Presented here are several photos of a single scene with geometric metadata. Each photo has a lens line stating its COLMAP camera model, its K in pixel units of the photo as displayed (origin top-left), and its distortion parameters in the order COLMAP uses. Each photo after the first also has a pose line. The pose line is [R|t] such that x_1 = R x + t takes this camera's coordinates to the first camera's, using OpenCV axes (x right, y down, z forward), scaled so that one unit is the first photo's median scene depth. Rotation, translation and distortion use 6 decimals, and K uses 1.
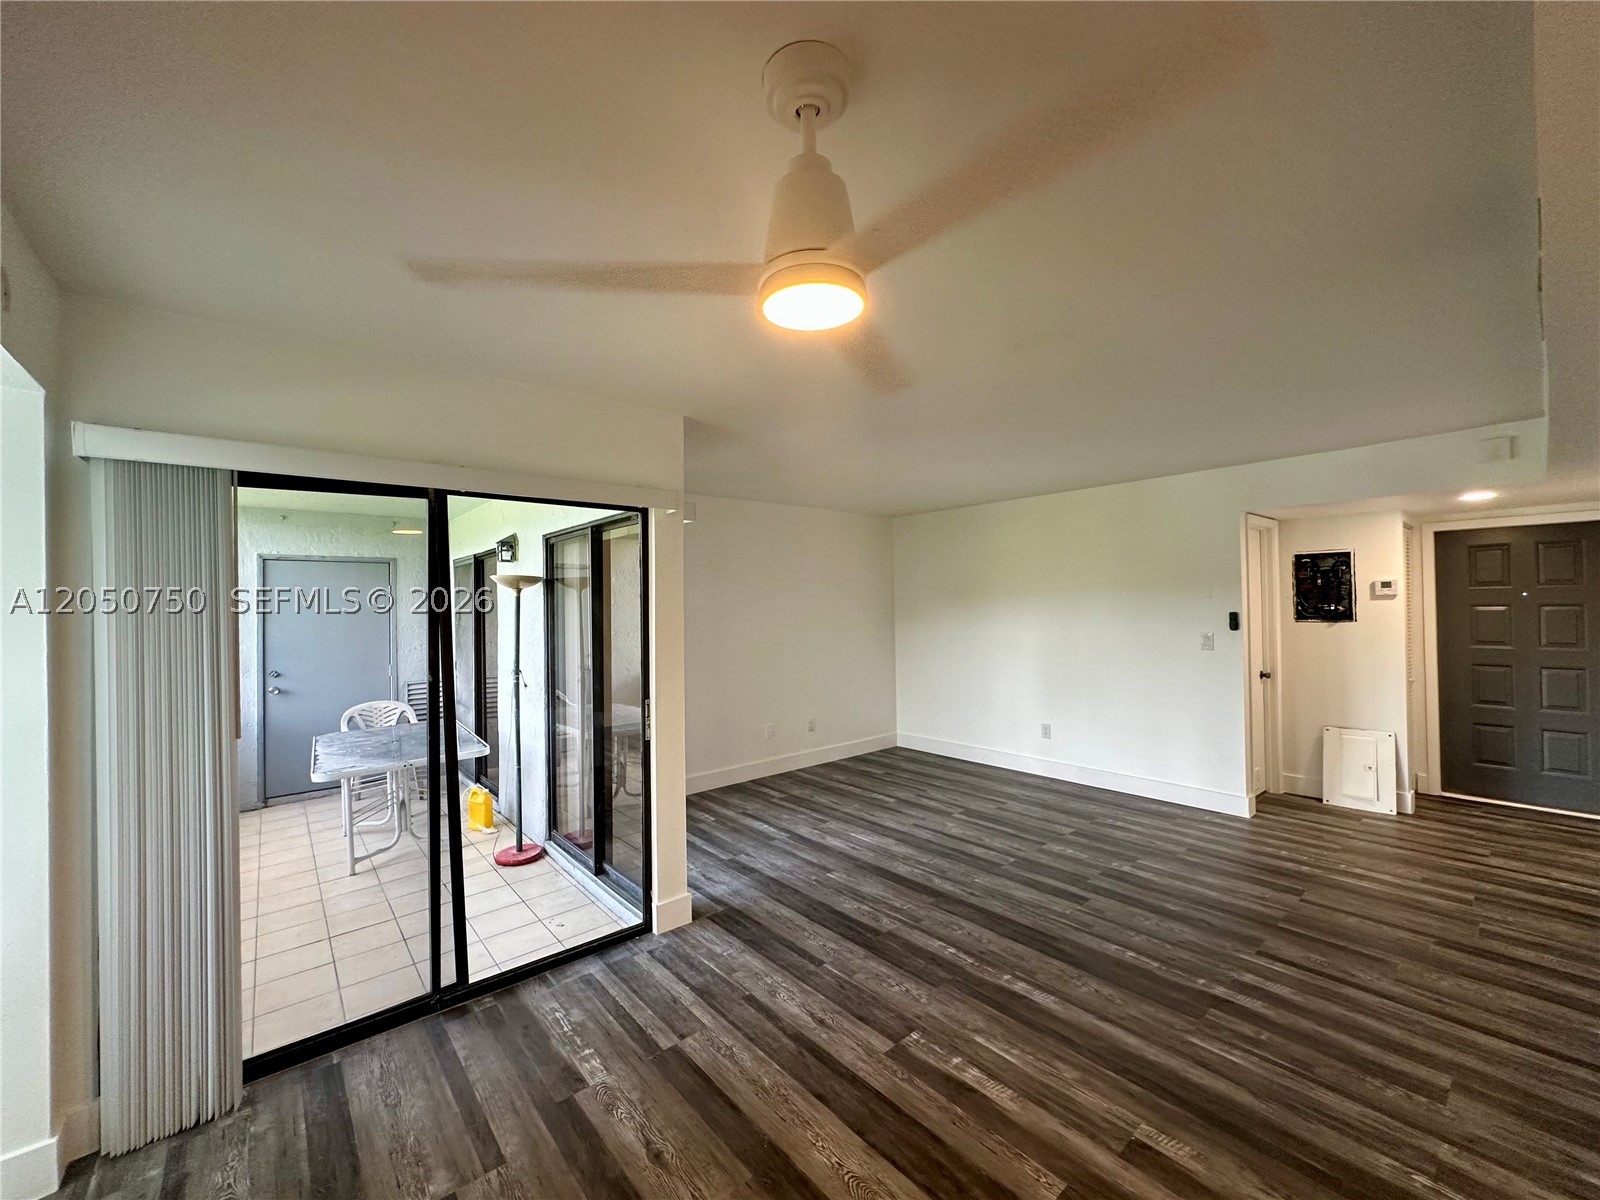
lens RADIAL K [[637.7, 0, 797.4], [0, 637.7, 600.1], [0, 0, 1]] dist [-0.002042, 0.000387]
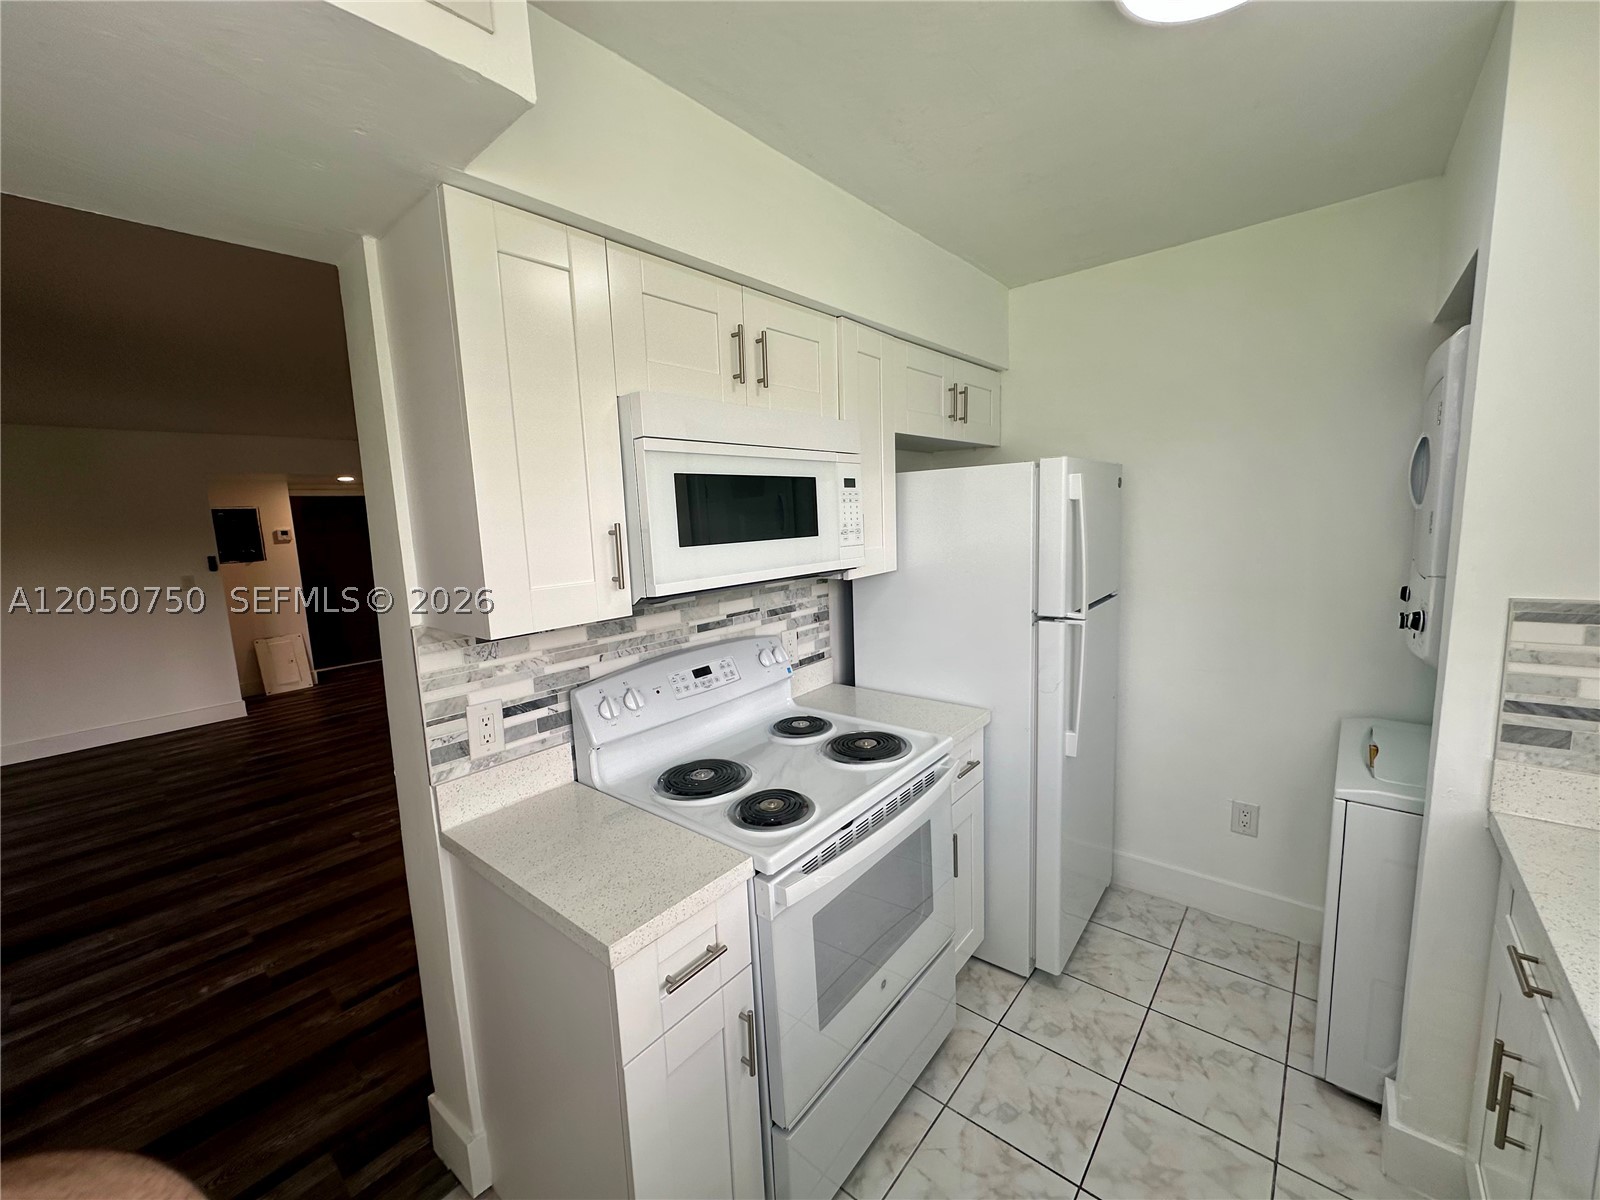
lens RADIAL K [[637.7, 0, 797.4], [0, 637.7, 600.1], [0, 0, 1]] dist [-0.002042, 0.000387]
pose [[-0.162256, -0.109416, 0.980664, -1.031301], [0.038757, 0.992360, 0.117133, 0.004079], [-0.985987, 0.057013, -0.156776, 0.135493]]
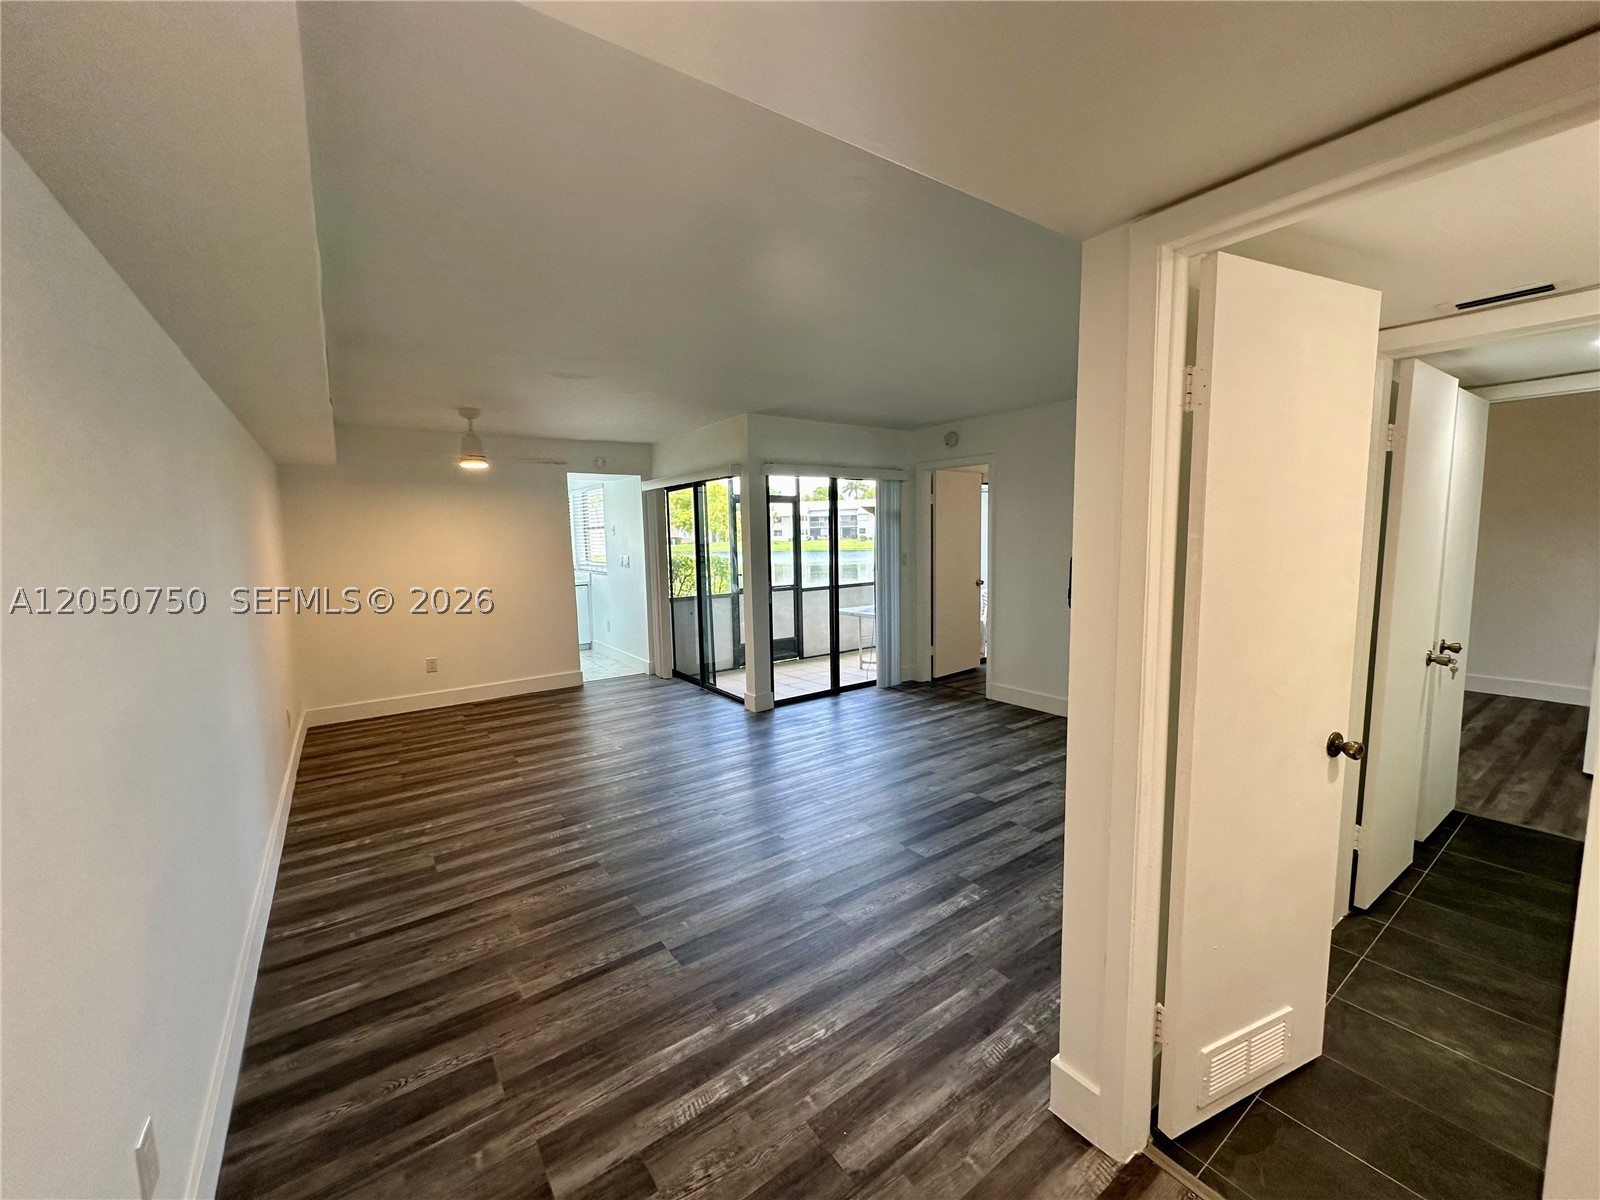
lens RADIAL K [[634.2, 0, 797.0], [0, 634.2, 601.0], [0, 0, 1]] dist [-0.000423, 0.000296]
pose [[-0.083189, 0.125194, -0.988638, 1.533668], [0.029792, 0.991946, 0.123106, -0.007837], [0.996088, -0.019212, -0.086249, 1.295792]]
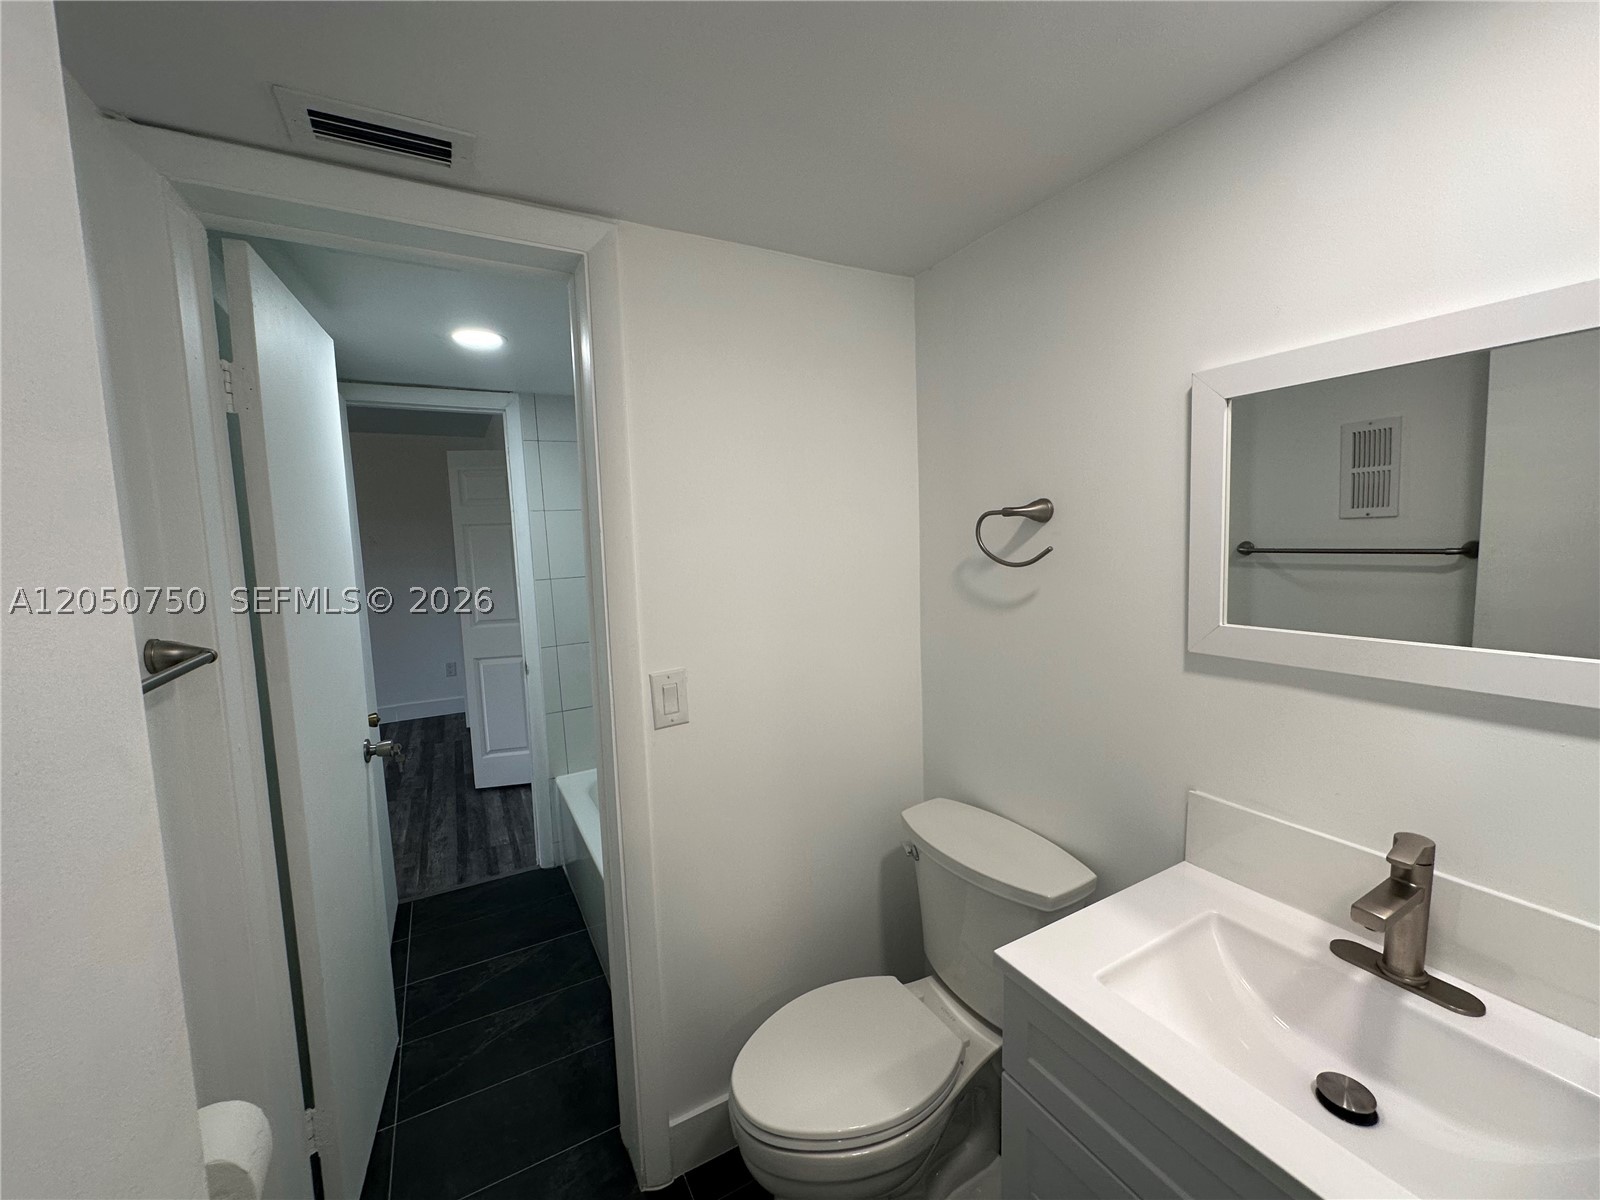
lens RADIAL K [[637.7, 0, 797.4], [0, 637.7, 600.1], [0, 0, 1]] dist [-0.002042, 0.000387]
pose [[0.980649, 0.004441, -0.195723, 1.256482], [0.017918, 0.993511, 0.112319, -0.001168], [0.194952, -0.113653, 0.974206, 1.508916]]
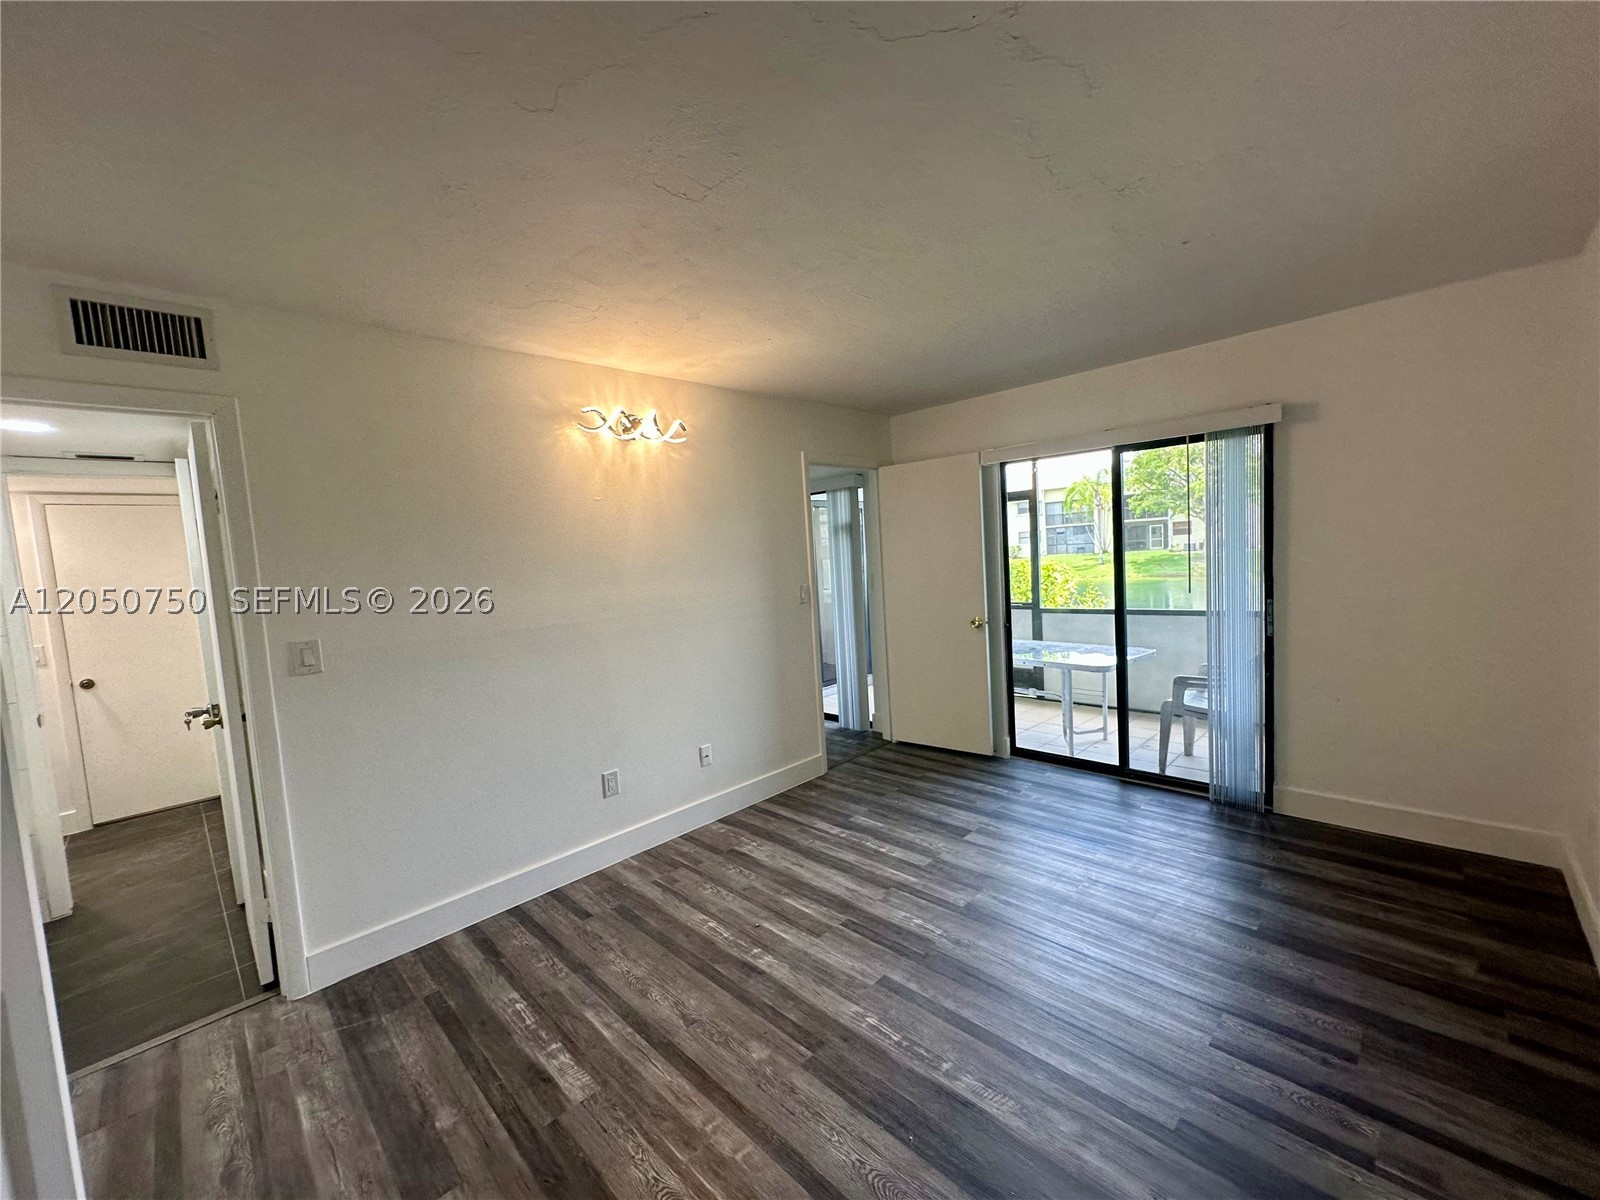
lens RADIAL K [[656.3, 0, 794.3], [0, 656.3, 602.7], [0, 0, 1]] dist [0.001381, 0.000397]
pose [[-0.994585, 0.080460, -0.065773, 0.338612], [0.075694, 0.994528, 0.072006, 0.026110], [0.071207, 0.066637, -0.995233, 2.543401]]
